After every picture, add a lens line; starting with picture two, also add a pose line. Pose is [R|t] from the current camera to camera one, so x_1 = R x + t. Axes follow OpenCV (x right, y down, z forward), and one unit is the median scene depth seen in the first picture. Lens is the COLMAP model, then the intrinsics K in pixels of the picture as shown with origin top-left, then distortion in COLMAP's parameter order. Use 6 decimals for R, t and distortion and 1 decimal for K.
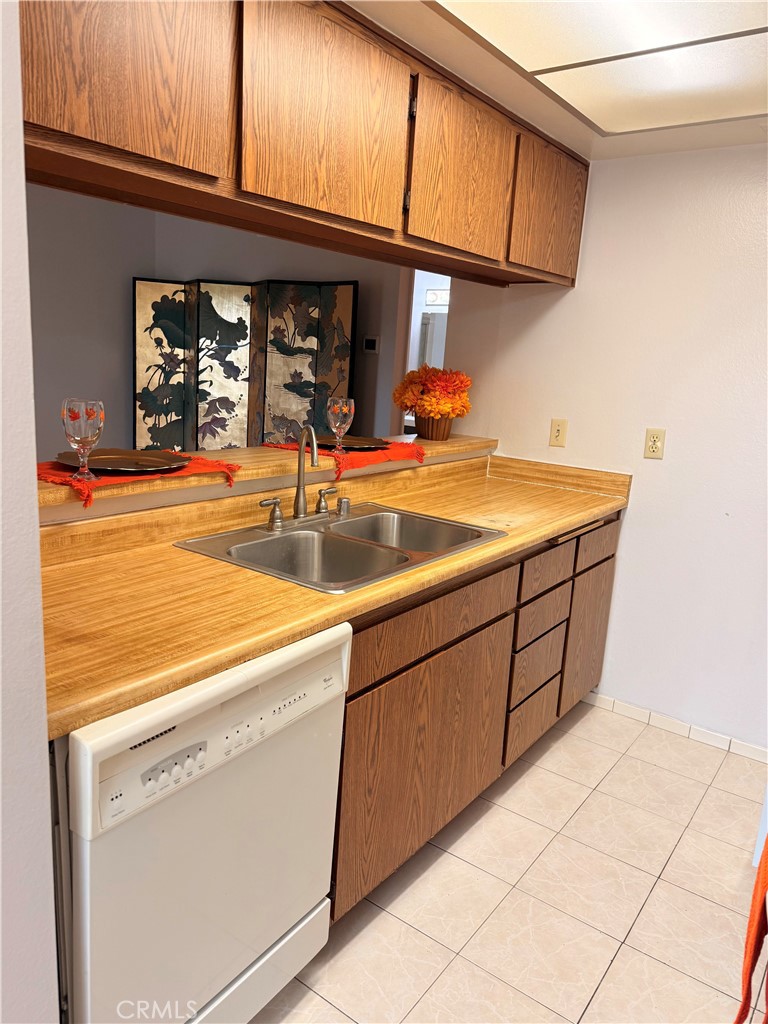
lens RADIAL K [[716.6, 0, 384.0], [0, 716.6, 512.0], [0, 0, 1]] dist [0.187848, -0.256347]
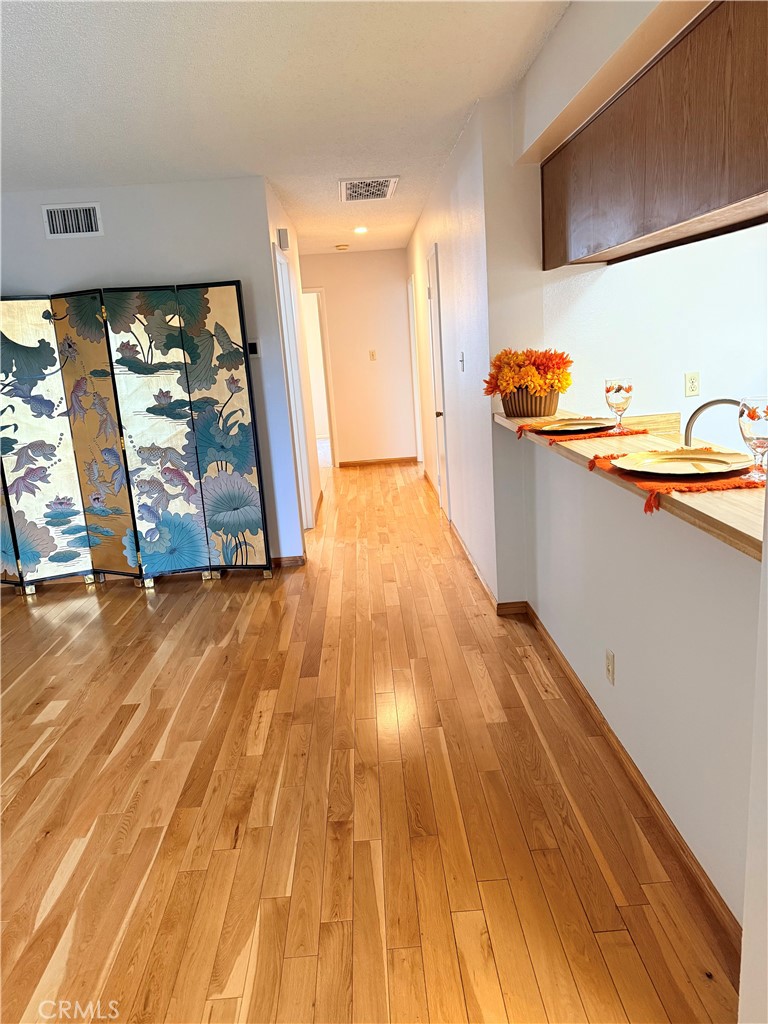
lens RADIAL K [[716.0, 0, 384.0], [0, 716.0, 512.0], [0, 0, 1]] dist [0.086229, -0.111109]
pose [[0.775724, -0.259277, 0.575350, -0.404522], [0.251210, 0.963223, 0.095372, -0.066003], [-0.578918, 0.070552, 0.812328, 0.151607]]
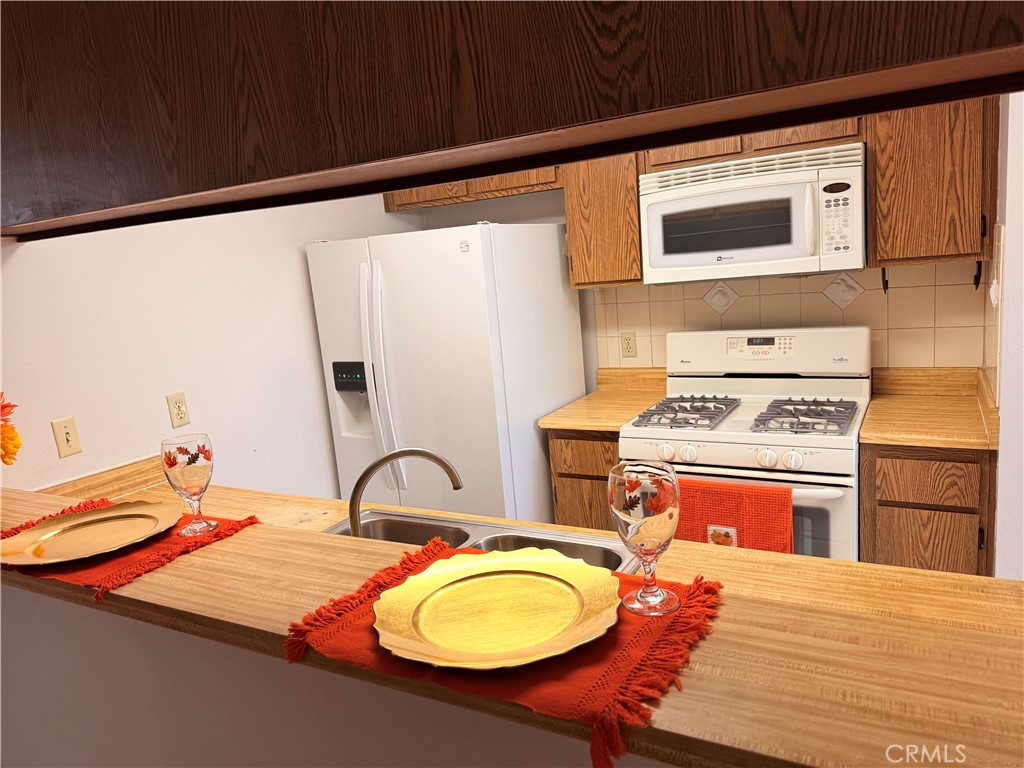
lens RADIAL K [[716.0, 0, 512.0], [0, 716.0, 384.0], [0, 0, 1]] dist [0.086229, -0.111109]
pose [[-0.131318, -0.217558, 0.967173, -0.267410], [0.287818, 0.925231, 0.247202, -0.111112], [-0.948639, 0.310831, -0.058882, 0.322456]]
